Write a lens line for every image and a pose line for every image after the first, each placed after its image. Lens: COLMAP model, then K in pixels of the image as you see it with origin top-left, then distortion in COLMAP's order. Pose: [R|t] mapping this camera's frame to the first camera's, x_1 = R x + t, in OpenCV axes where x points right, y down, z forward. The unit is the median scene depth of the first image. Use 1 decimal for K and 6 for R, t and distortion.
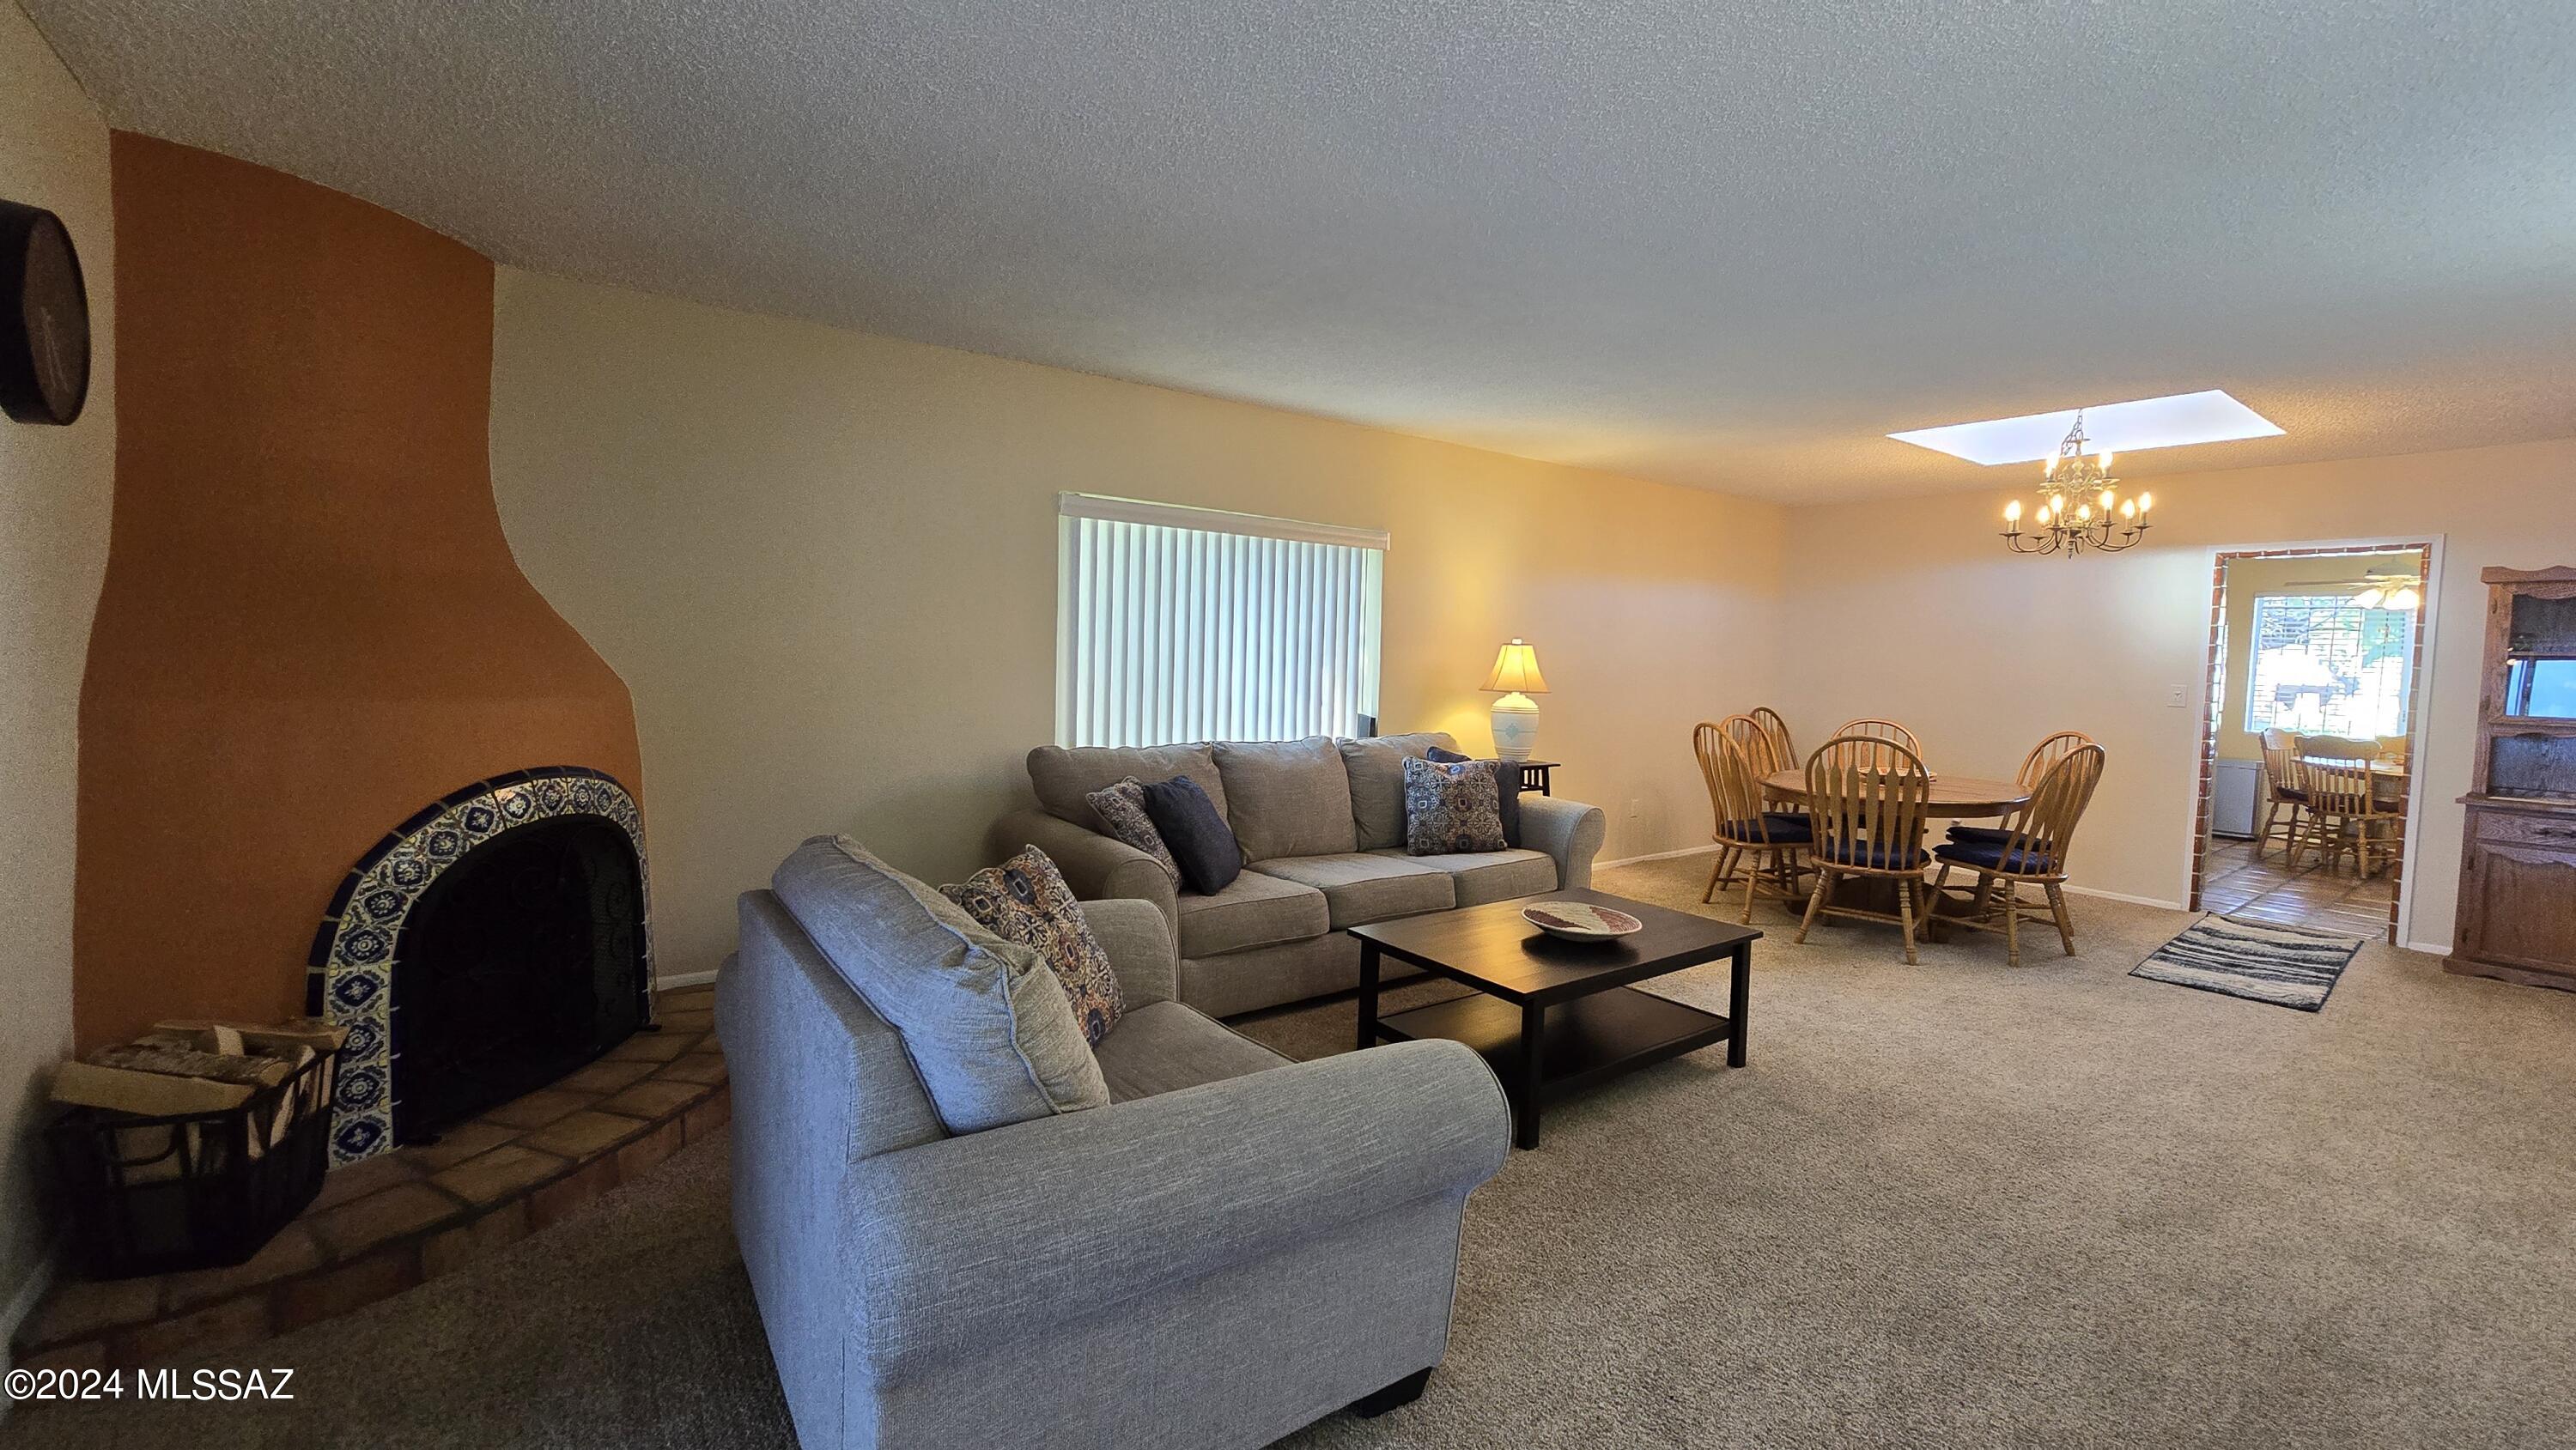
lens RADIAL K [[1029.7, 0, 1264.8], [0, 1029.7, 724.8], [0, 0, 1]] dist [-0.002081, 0.000527]
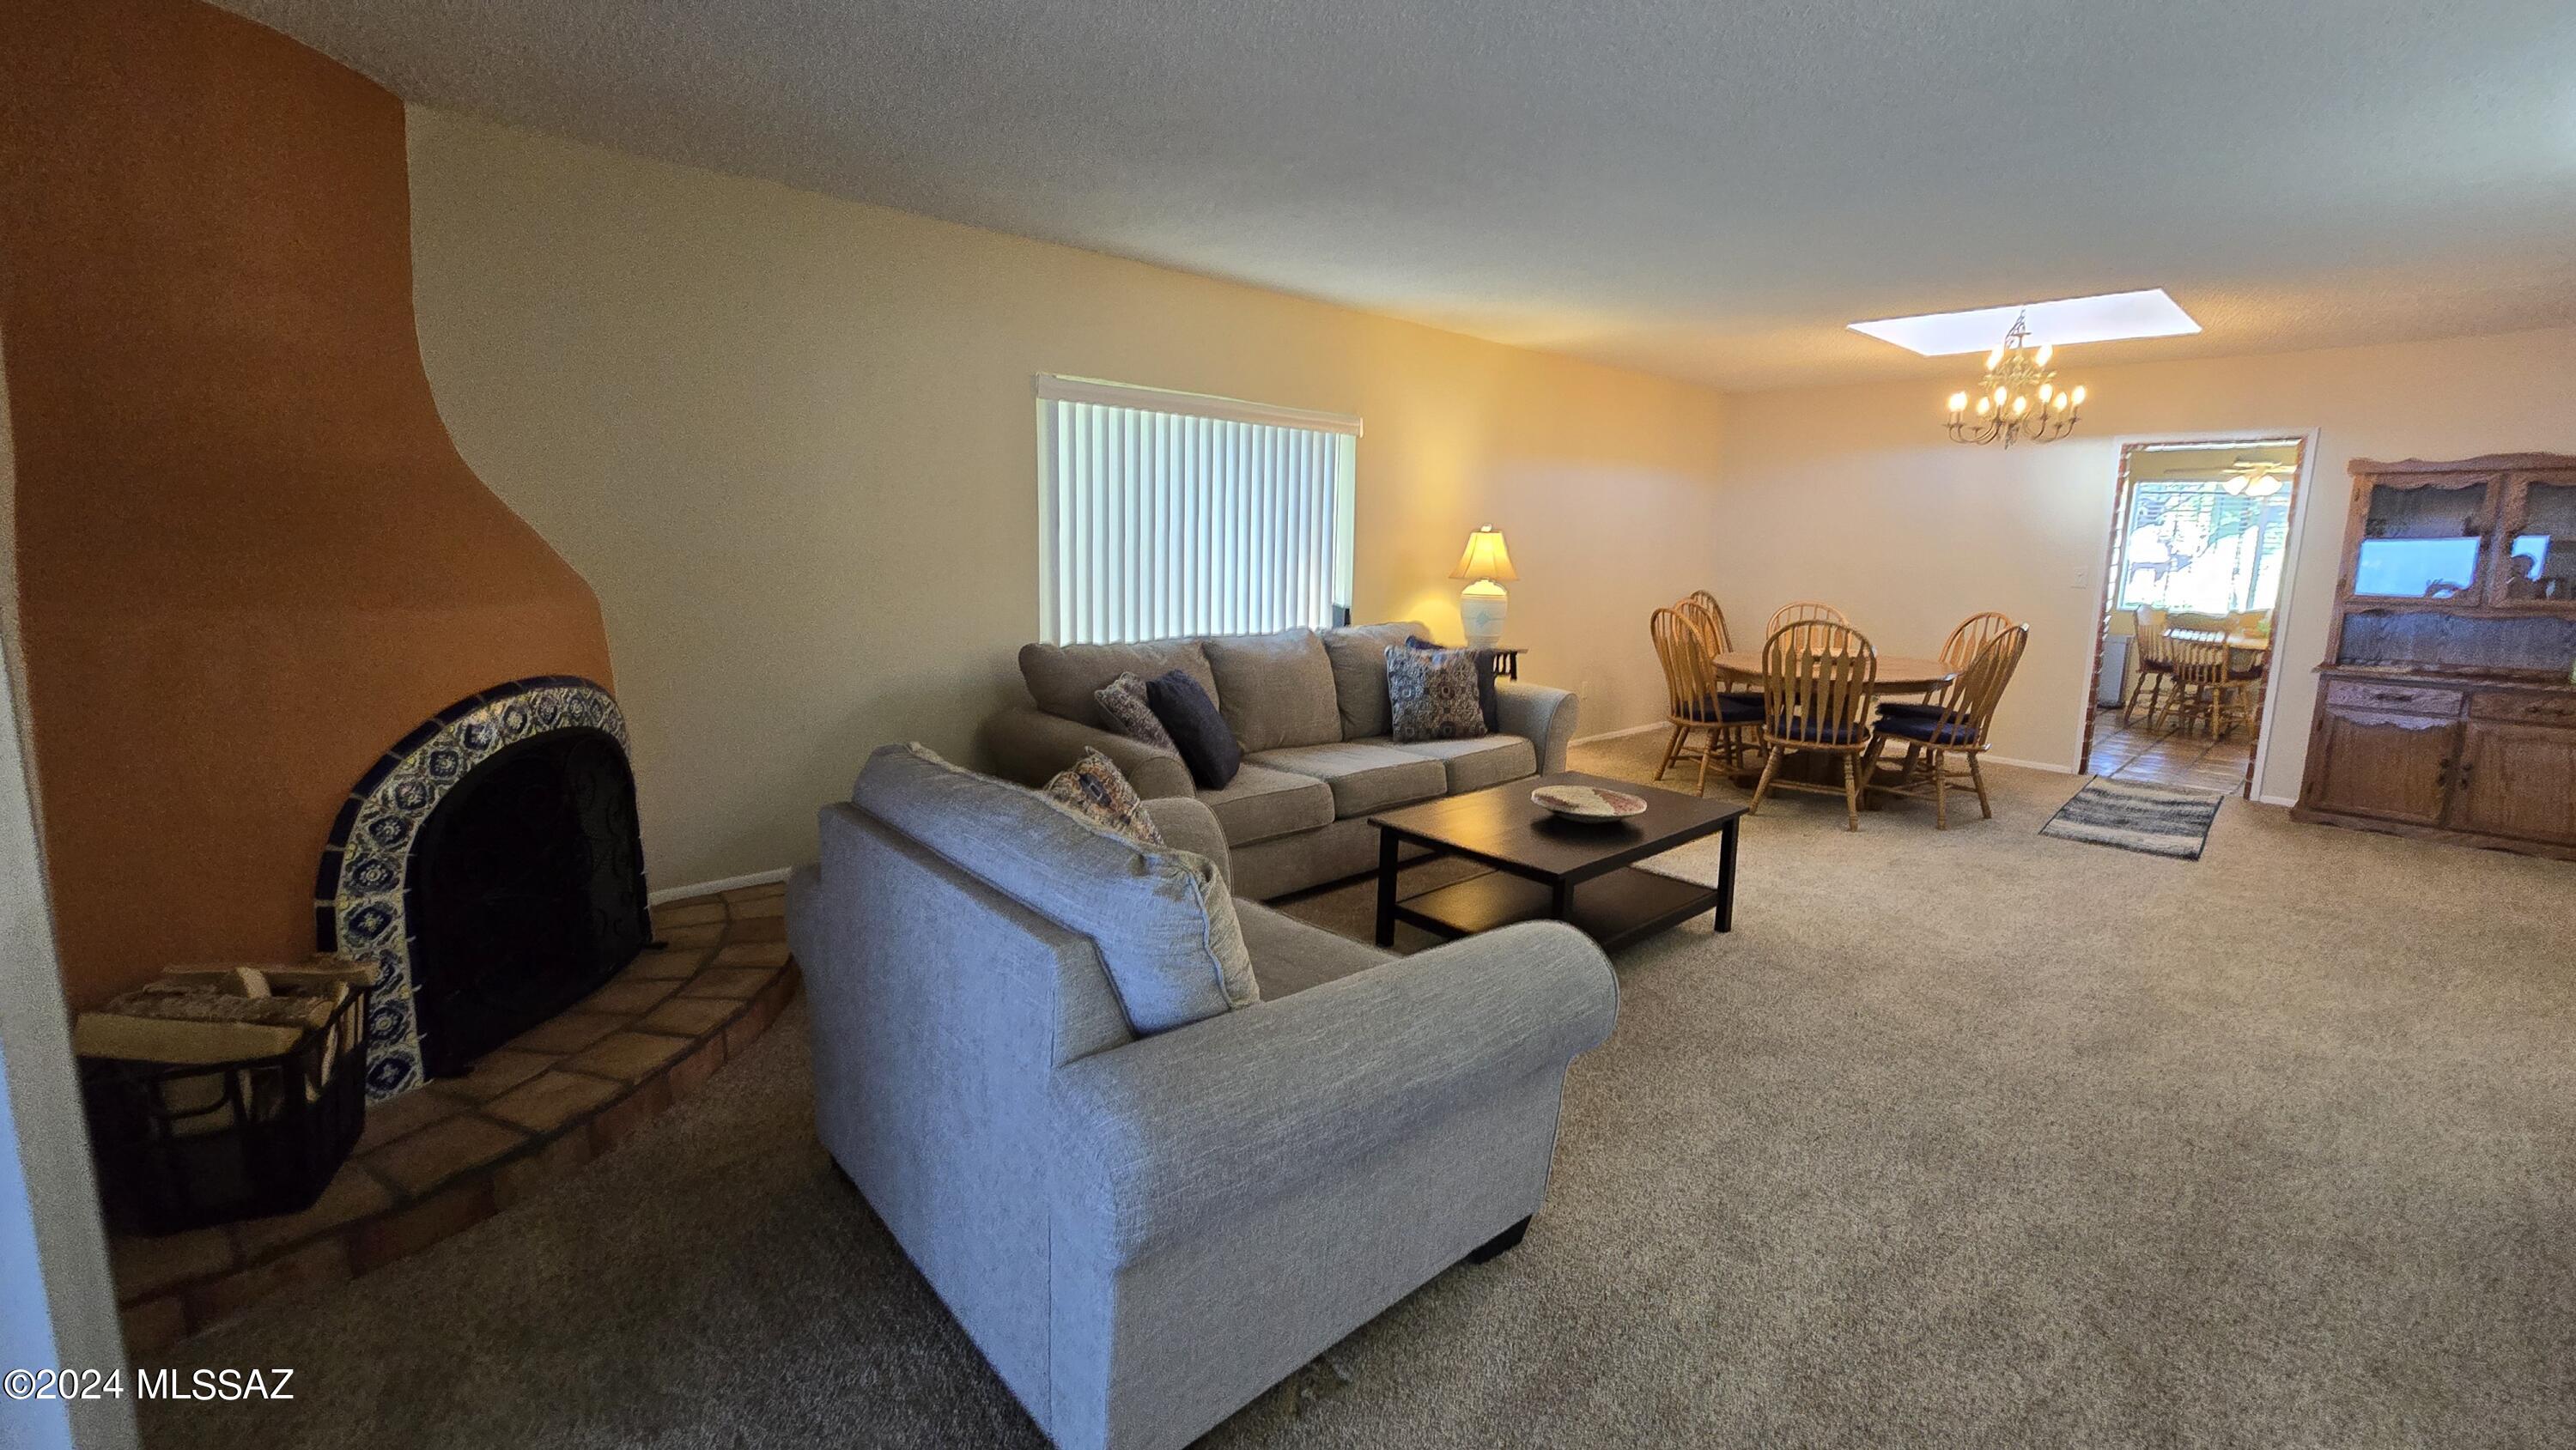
lens RADIAL K [[1045.0, 0, 1286.1], [0, 1045.0, 709.8], [0, 0, 1]] dist [-0.001079, -0.000296]
pose [[0.993587, -0.023351, 0.110635, -0.092972], [0.012593, 0.995209, 0.096960, -0.009012], [-0.112369, -0.094945, 0.989120, -0.007392]]
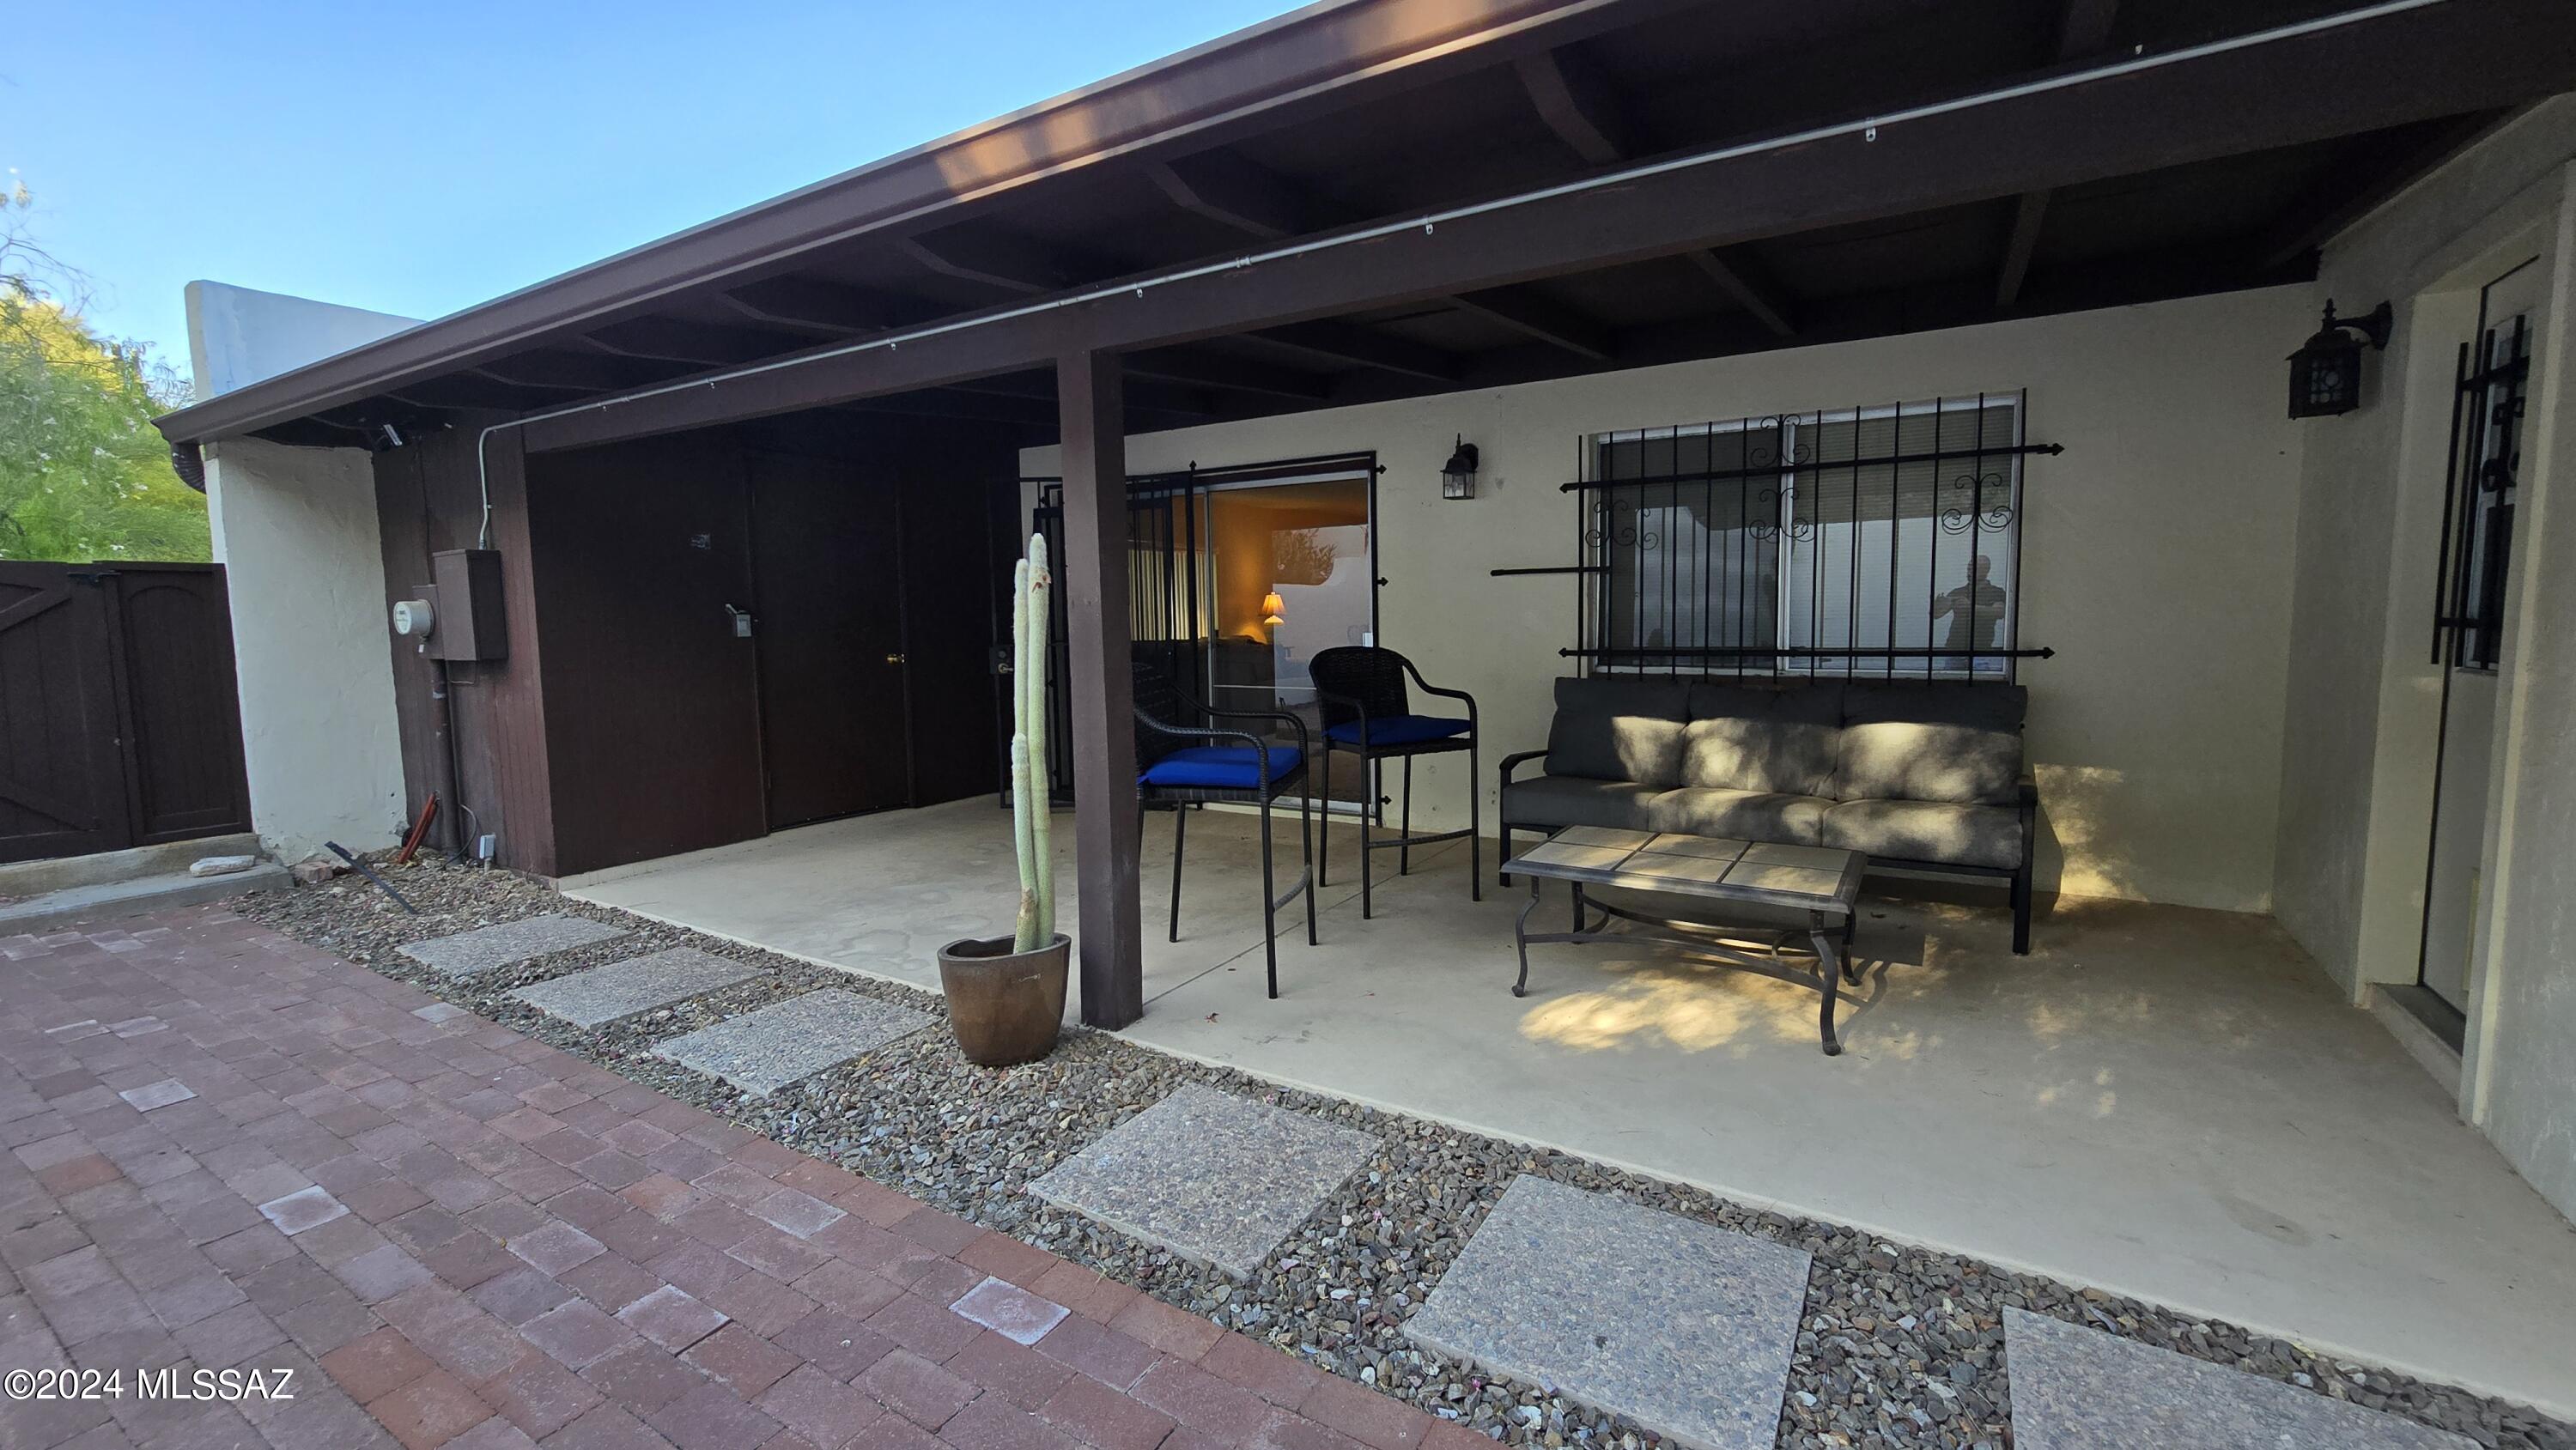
lens RADIAL K [[1045.0, 0, 1286.1], [0, 1045.0, 709.8], [0, 0, 1]] dist [-0.001079, -0.000296]
pose [[0.919089, -0.084597, 0.384863, -0.888695], [0.072821, 0.996325, 0.045100, 0.101579], [-0.387263, -0.013425, 0.921871, -1.573394]]
